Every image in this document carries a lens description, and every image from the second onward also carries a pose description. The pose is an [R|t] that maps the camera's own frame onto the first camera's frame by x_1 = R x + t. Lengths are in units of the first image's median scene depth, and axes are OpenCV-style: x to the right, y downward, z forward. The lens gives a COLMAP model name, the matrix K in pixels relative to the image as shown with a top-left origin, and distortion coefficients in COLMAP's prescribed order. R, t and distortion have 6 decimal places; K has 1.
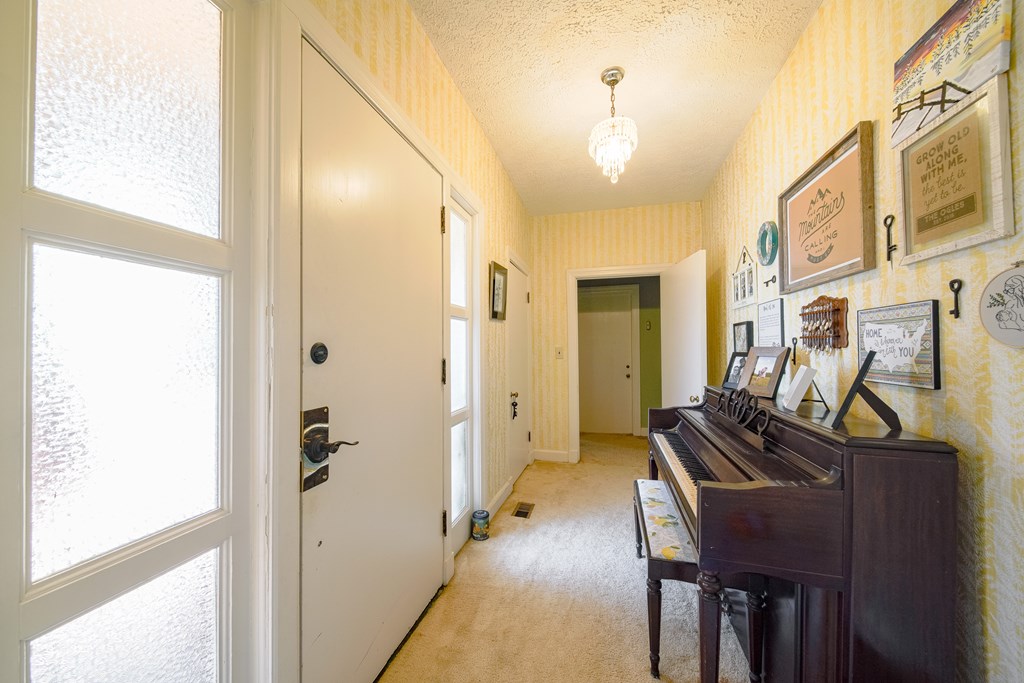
lens RADIAL K [[356.8, 0, 512.0], [0, 356.8, 341.5], [0, 0, 1]] dist [-0.000327, -0.000112]
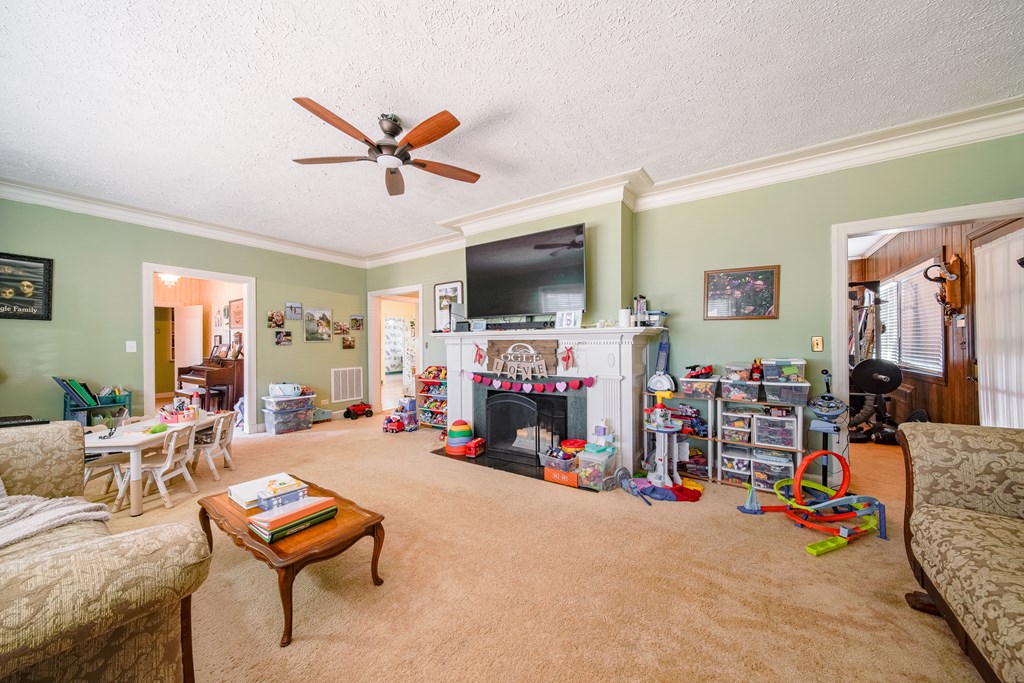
lens RADIAL K [[356.8, 0, 512.0], [0, 356.8, 341.5], [0, 0, 1]] dist [-0.000327, -0.000112]
pose [[0.319311, 0.007674, 0.947619, -1.314917], [-0.013598, 0.999901, -0.003516, -0.026856], [-0.947552, -0.011763, 0.319384, -2.156068]]
